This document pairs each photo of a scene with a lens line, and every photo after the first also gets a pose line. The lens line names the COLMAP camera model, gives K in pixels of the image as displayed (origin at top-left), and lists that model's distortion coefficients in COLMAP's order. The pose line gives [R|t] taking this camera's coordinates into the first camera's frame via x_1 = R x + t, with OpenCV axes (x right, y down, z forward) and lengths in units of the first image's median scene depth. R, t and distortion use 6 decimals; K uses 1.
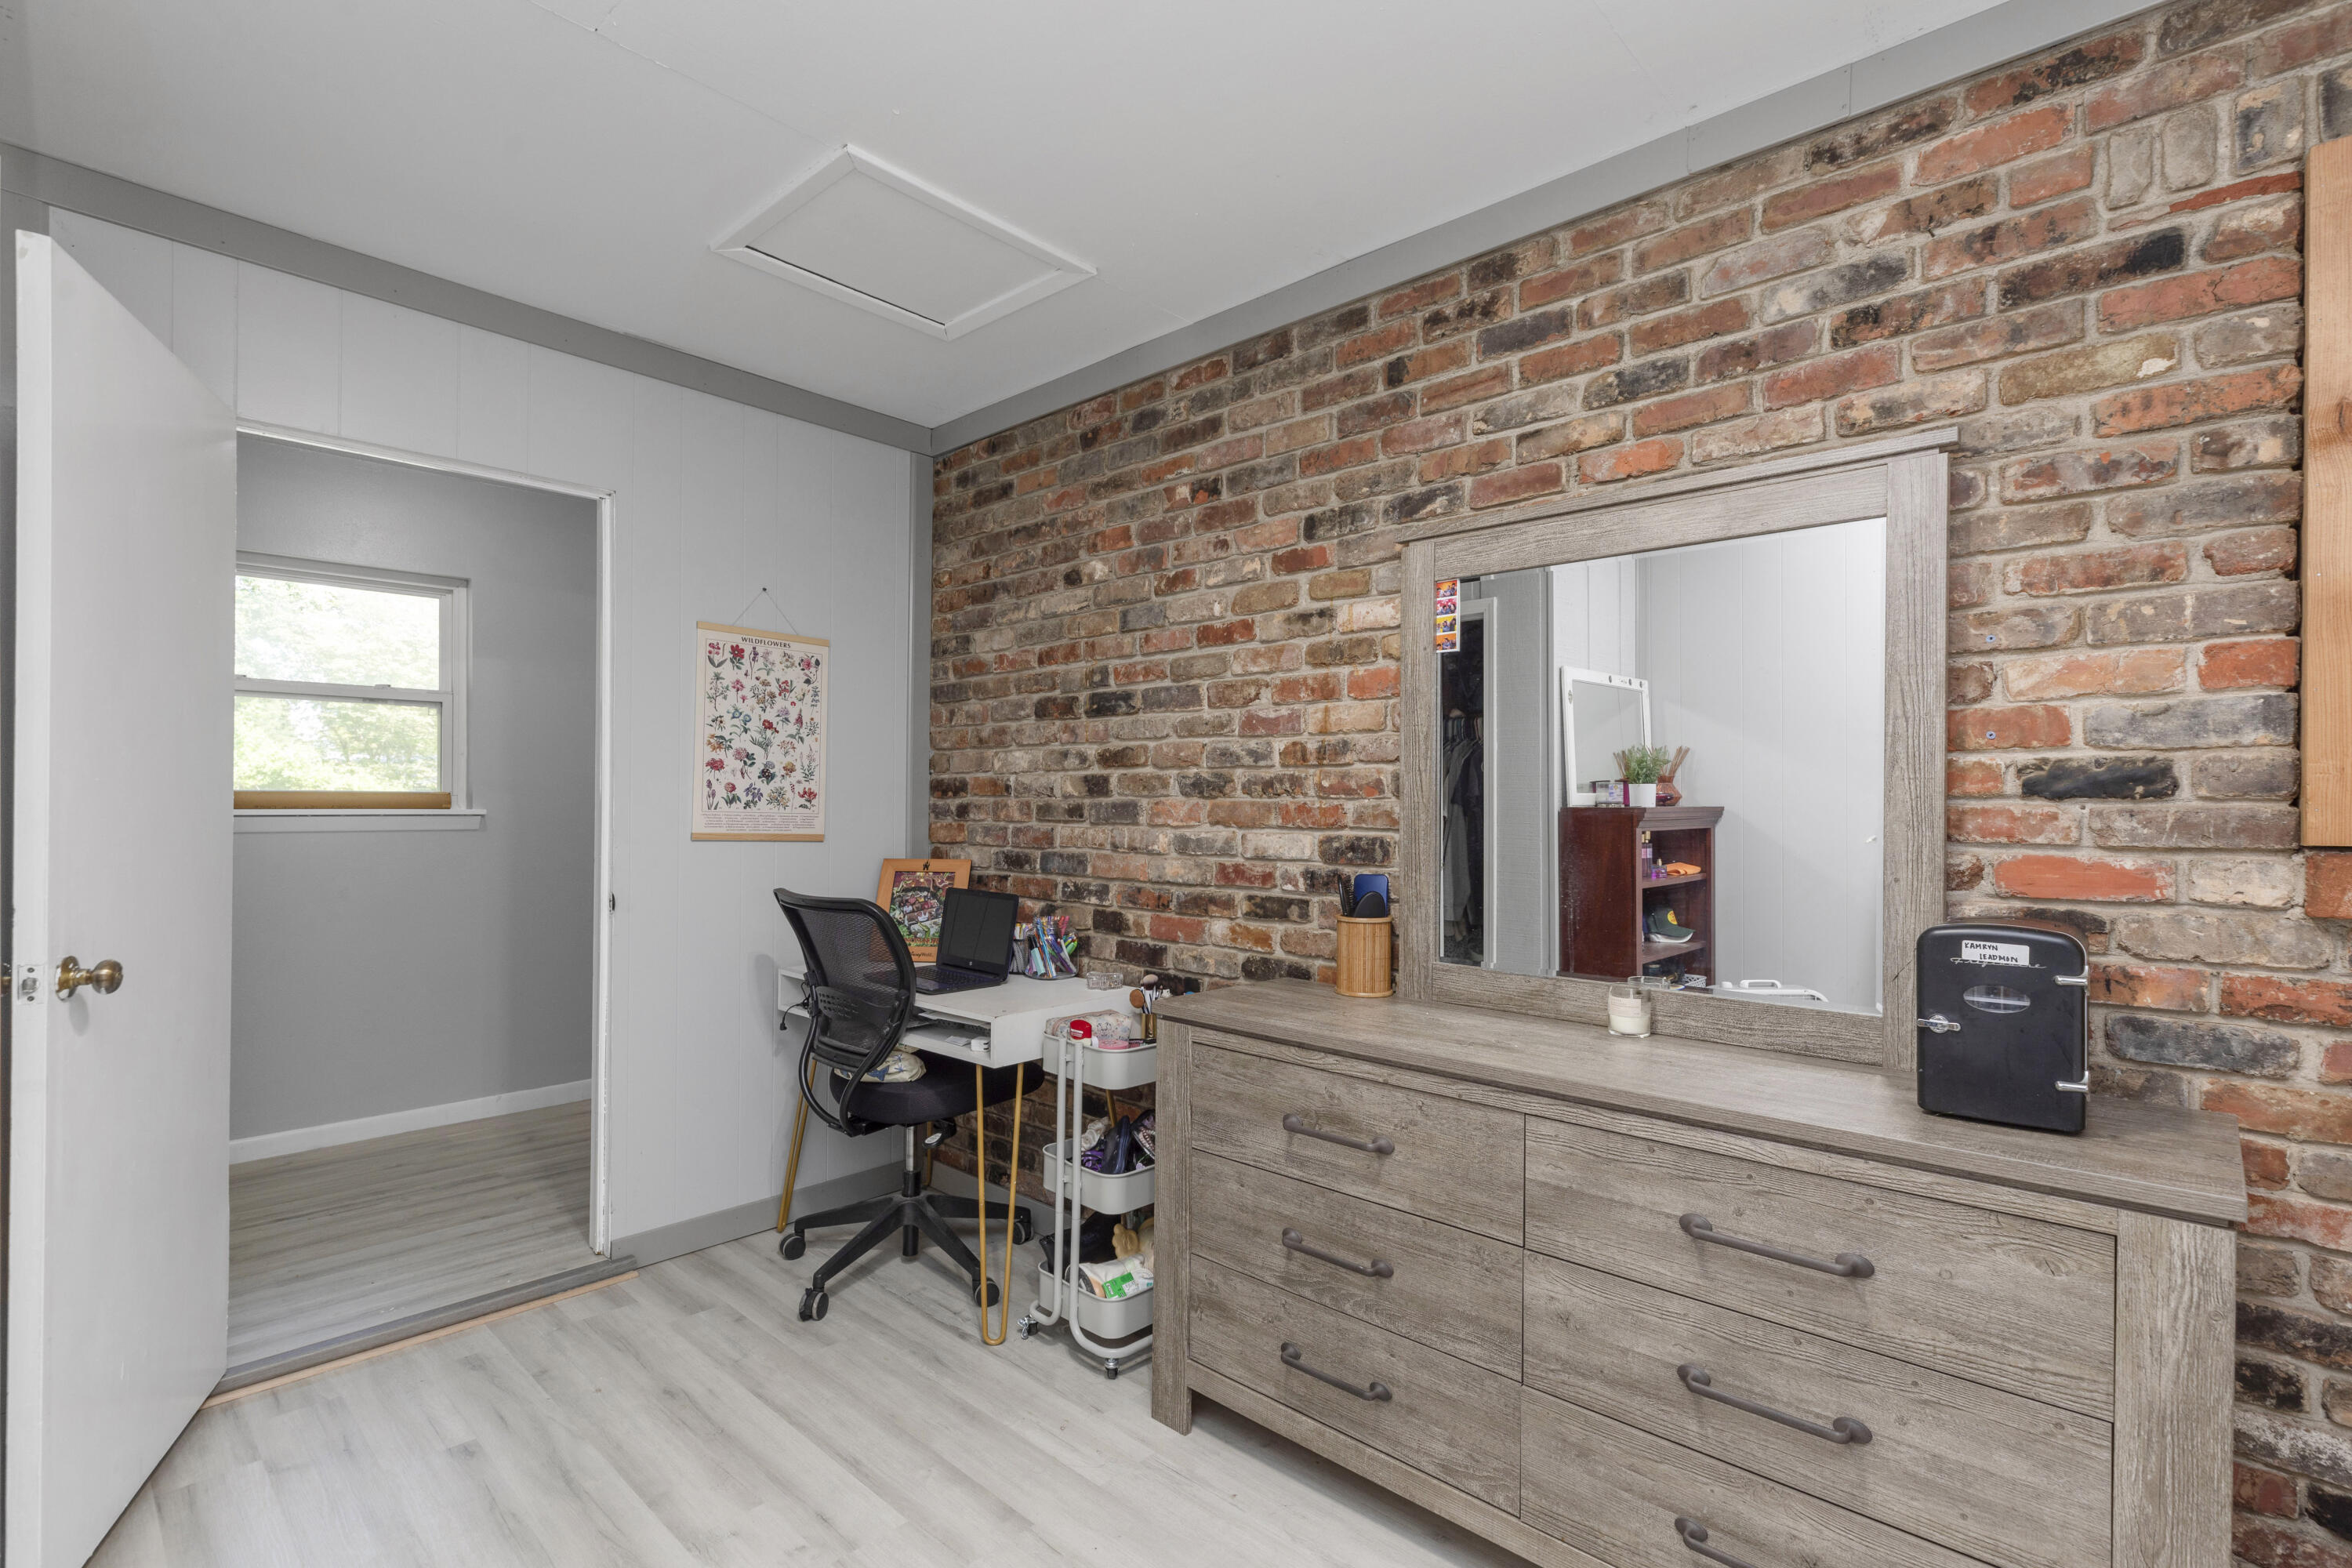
lens RADIAL K [[1077.1, 0, 1184.5], [0, 1077.1, 799.8], [0, 0, 1]] dist [0.002599, -0.000106]
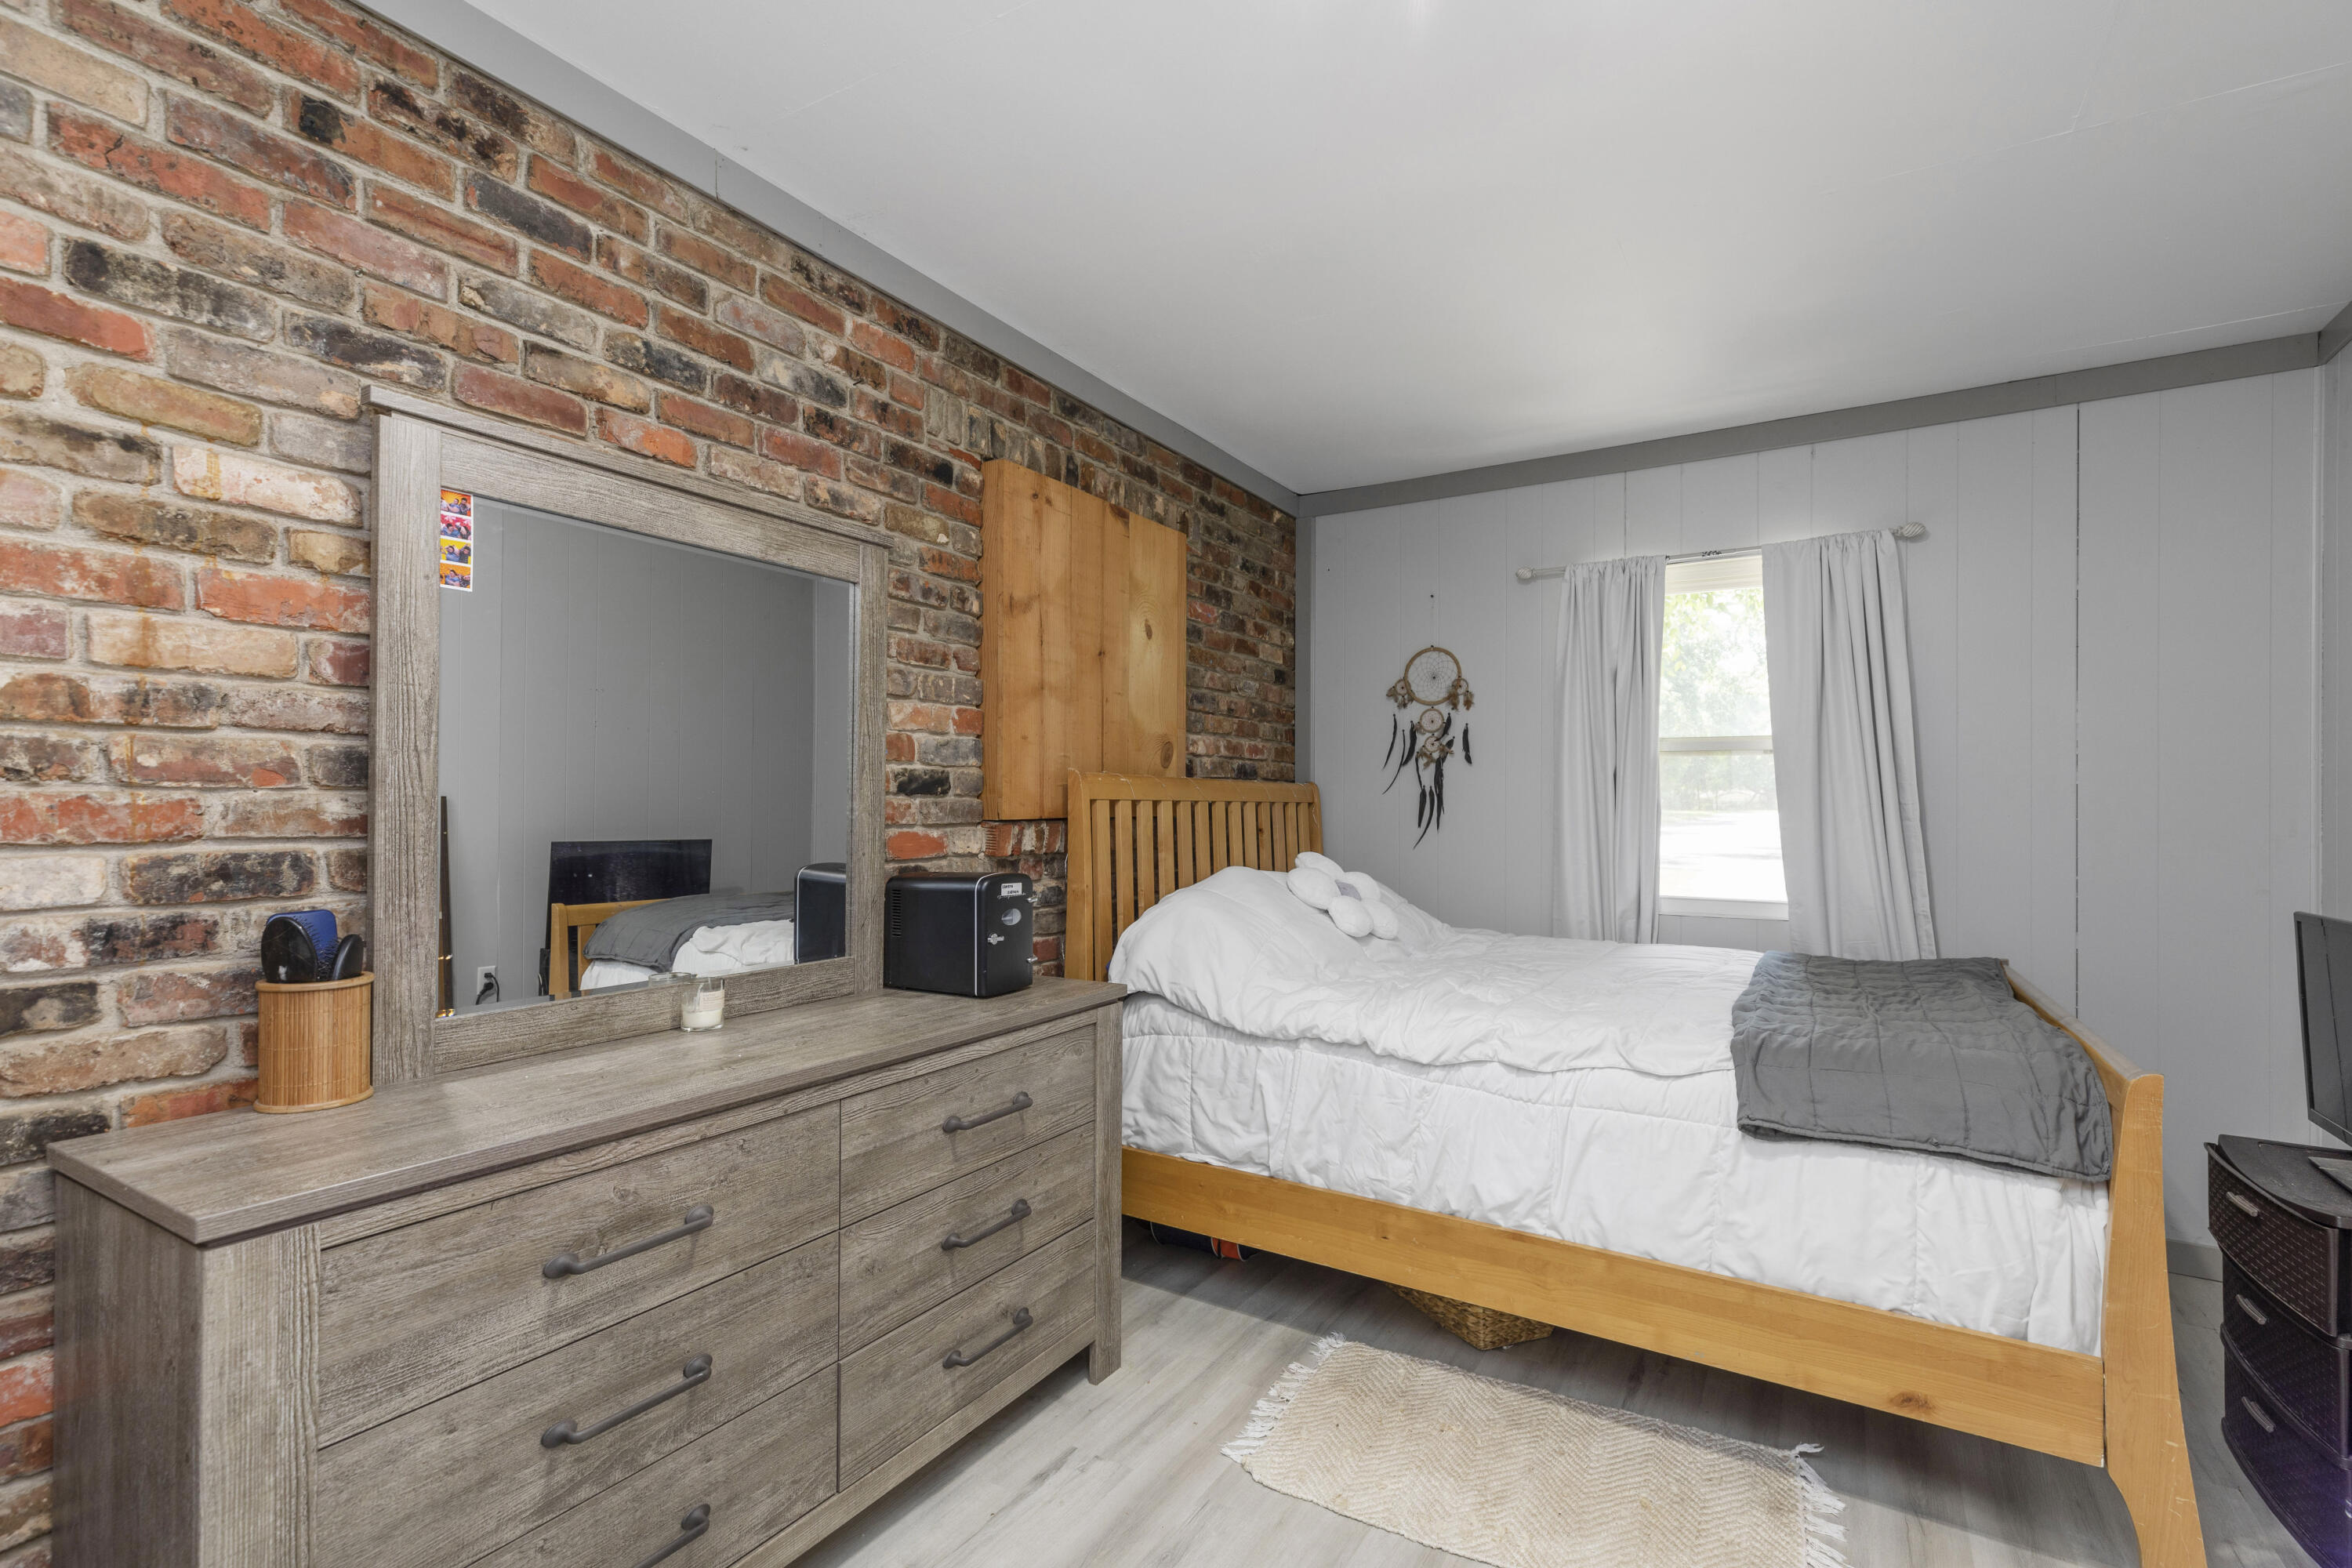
lens RADIAL K [[1077.1, 0, 1184.5], [0, 1077.1, 799.8], [0, 0, 1]] dist [0.002599, -0.000106]
pose [[-0.202024, -0.008370, 0.979345, -0.473170], [-0.012585, 0.999903, 0.005950, -0.004833], [-0.979300, -0.011123, -0.202110, 0.549867]]
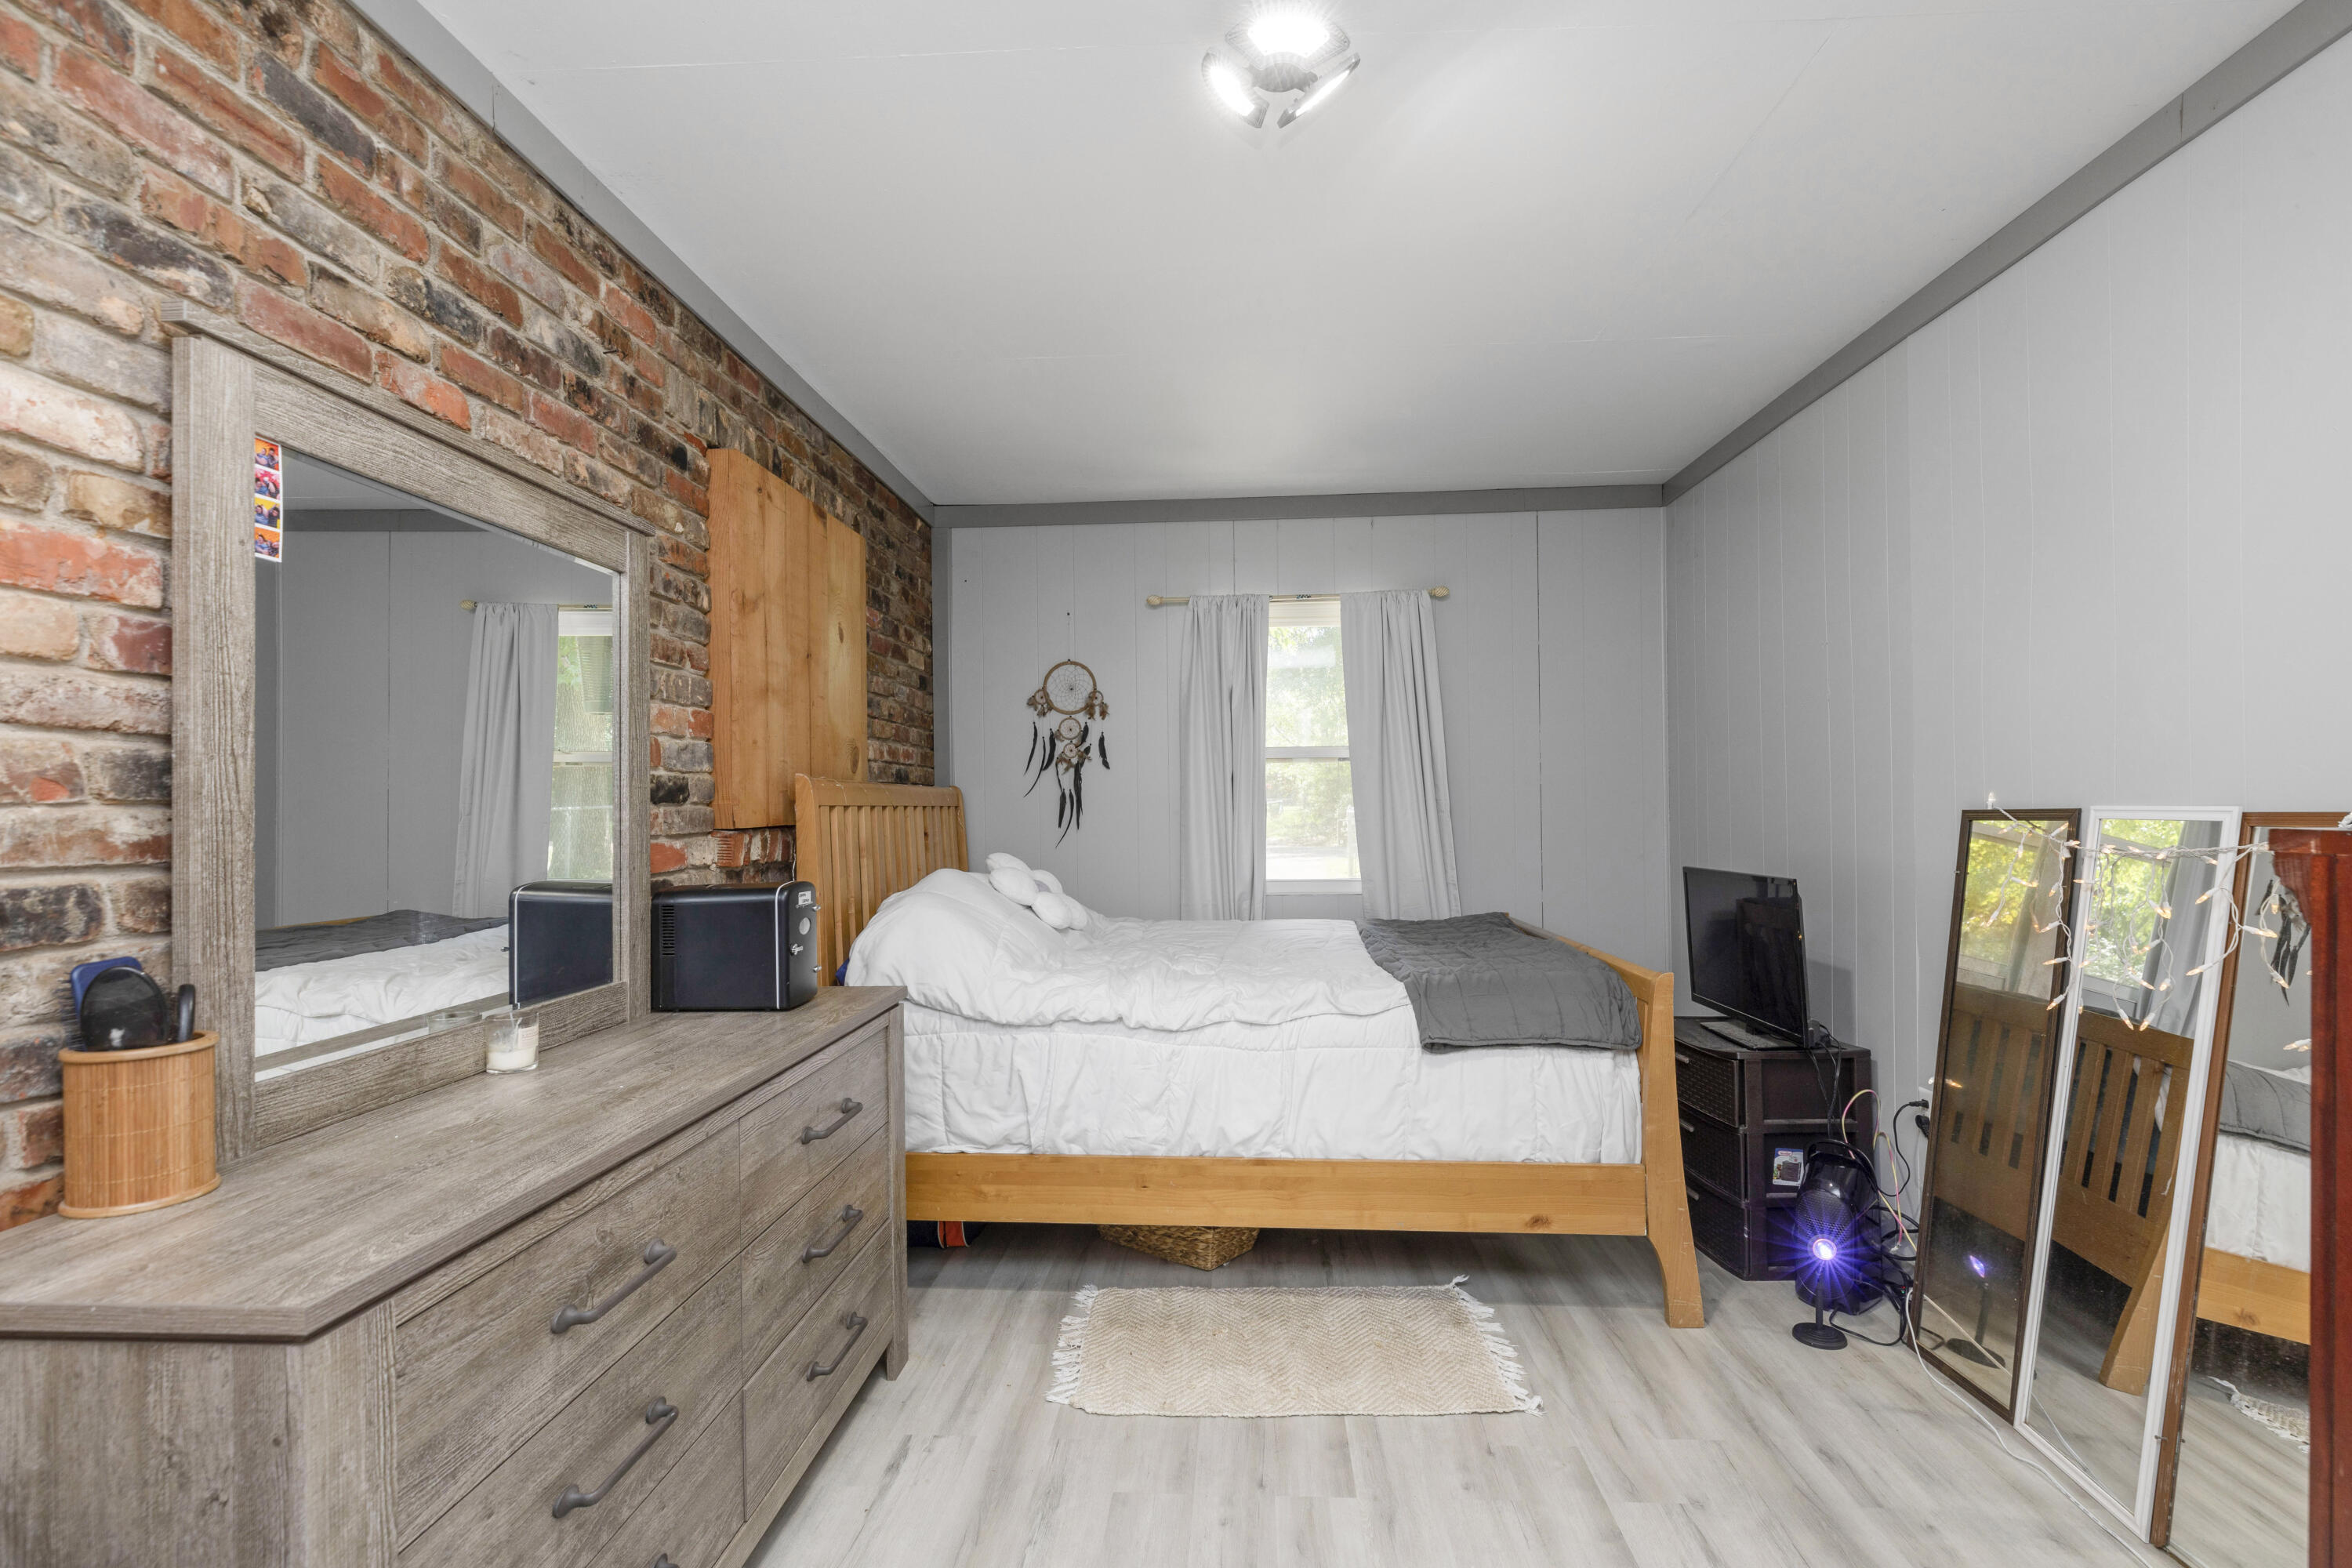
lens RADIAL K [[1089.1, 0, 1180.3], [0, 1089.1, 801.2], [0, 0, 1]] dist [-0.011634, 0.003608]
pose [[-0.633112, -0.000303, 0.774060, -0.449174], [0.000515, 1.000000, 0.000813, -0.002606], [-0.774060, 0.000913, -0.633112, 0.818337]]
